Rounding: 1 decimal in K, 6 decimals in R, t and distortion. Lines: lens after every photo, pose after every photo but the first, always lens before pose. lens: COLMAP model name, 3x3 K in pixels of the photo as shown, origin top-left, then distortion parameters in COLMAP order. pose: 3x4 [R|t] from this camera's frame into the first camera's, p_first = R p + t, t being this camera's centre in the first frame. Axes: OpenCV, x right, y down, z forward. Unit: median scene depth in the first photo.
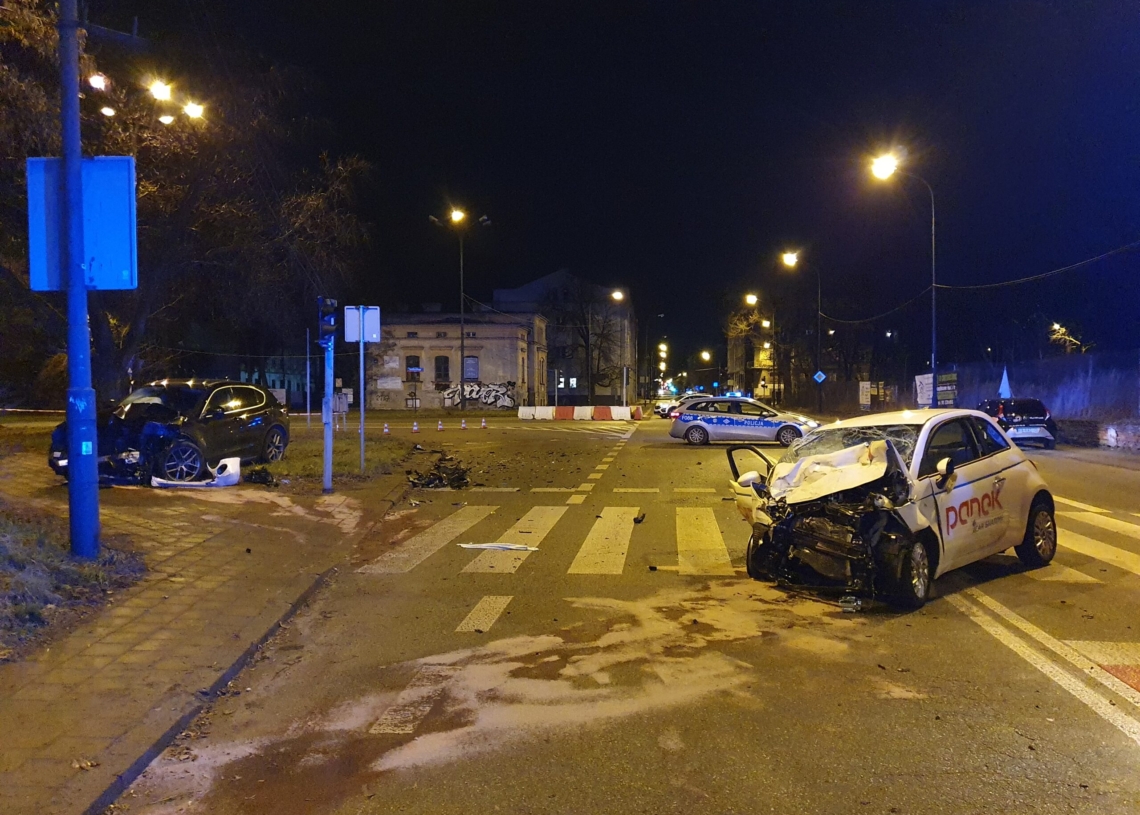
lens RADIAL K [[878.7, 0, 570.0], [0, 878.7, 407.5], [0, 0, 1]] dist [0.153940, -0.319200]
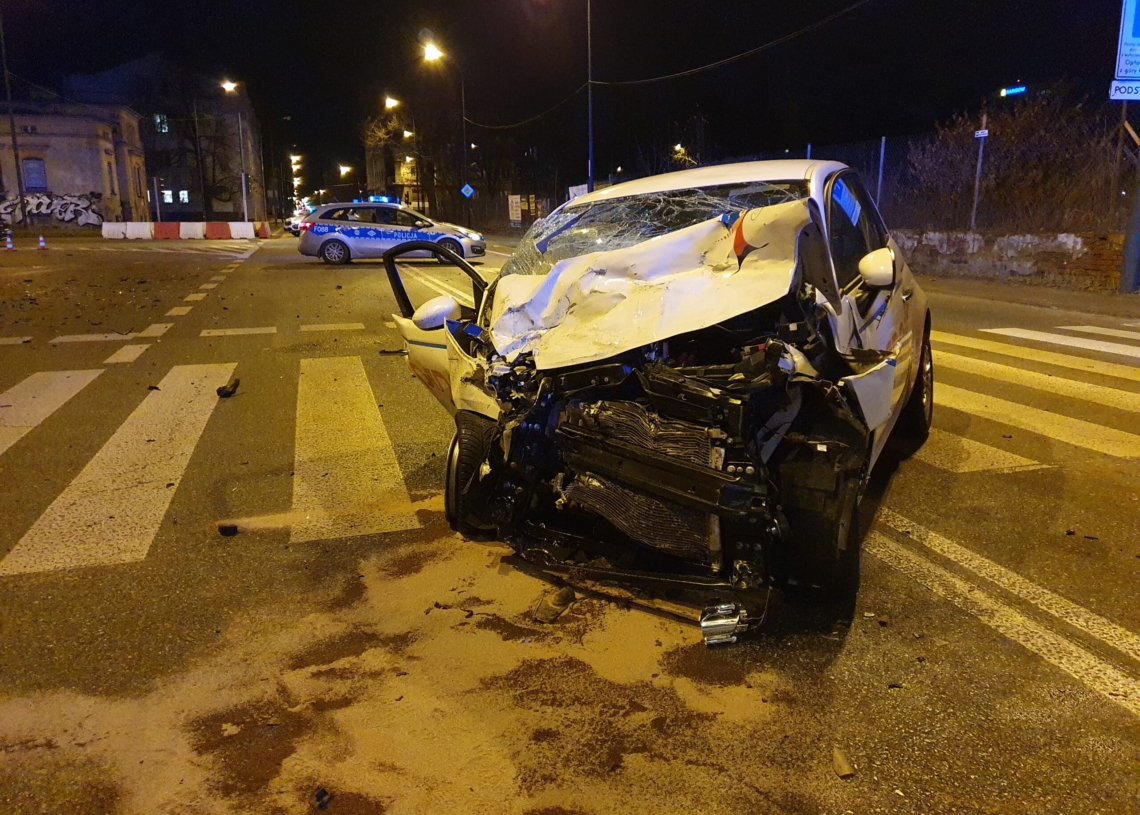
lens RADIAL K [[877.9, 0, 570.0], [0, 877.9, 407.5], [0, 0, 1]] dist [0.067694, -0.087741]
pose [[0.922829, -0.083868, 0.375970, 0.029051], [0.008034, 0.979990, 0.198887, 0.012491], [-0.385127, -0.180518, 0.905036, 0.178897]]
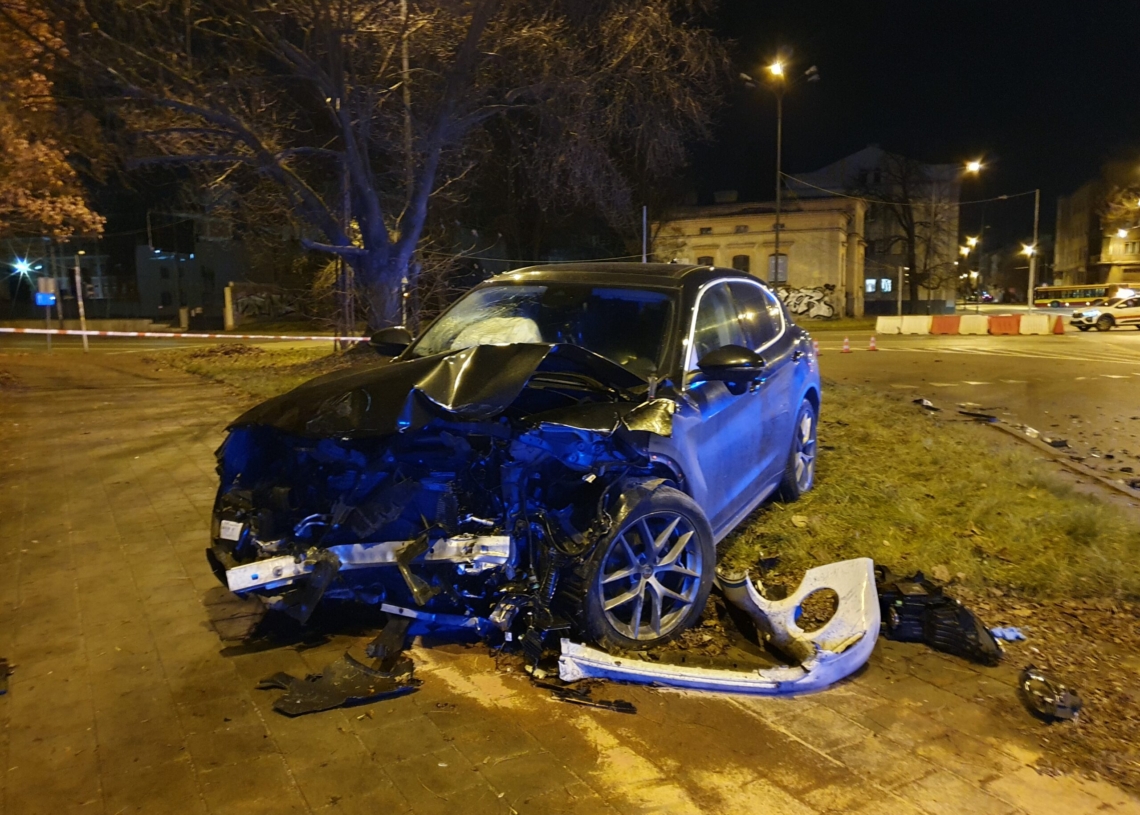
lens RADIAL K [[878.7, 0, 570.0], [0, 878.7, 407.5], [0, 0, 1]] dist [0.153940, -0.319200]
pose [[0.964073, 0.016606, -0.265117, -0.204017], [0.010614, 0.994839, 0.100909, -0.006231], [0.265424, -0.100098, 0.958921, 0.392785]]
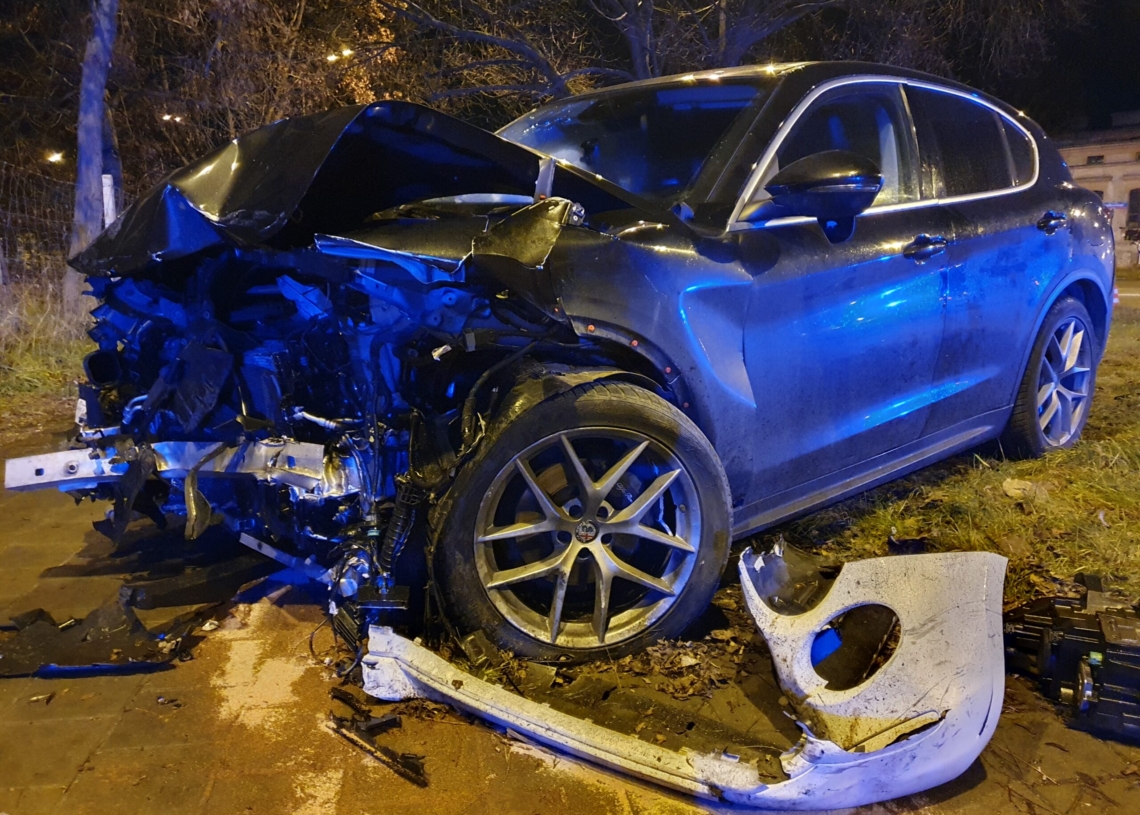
lens RADIAL K [[873.7, 0, 570.0], [0, 873.7, 407.5], [0, 0, 1]] dist [0.039663, -0.003407]
pose [[0.794652, 0.088904, -0.600520, -0.183820], [0.003024, 0.988626, 0.150364, 0.010683], [0.607057, -0.121303, 0.785345, 0.465116]]
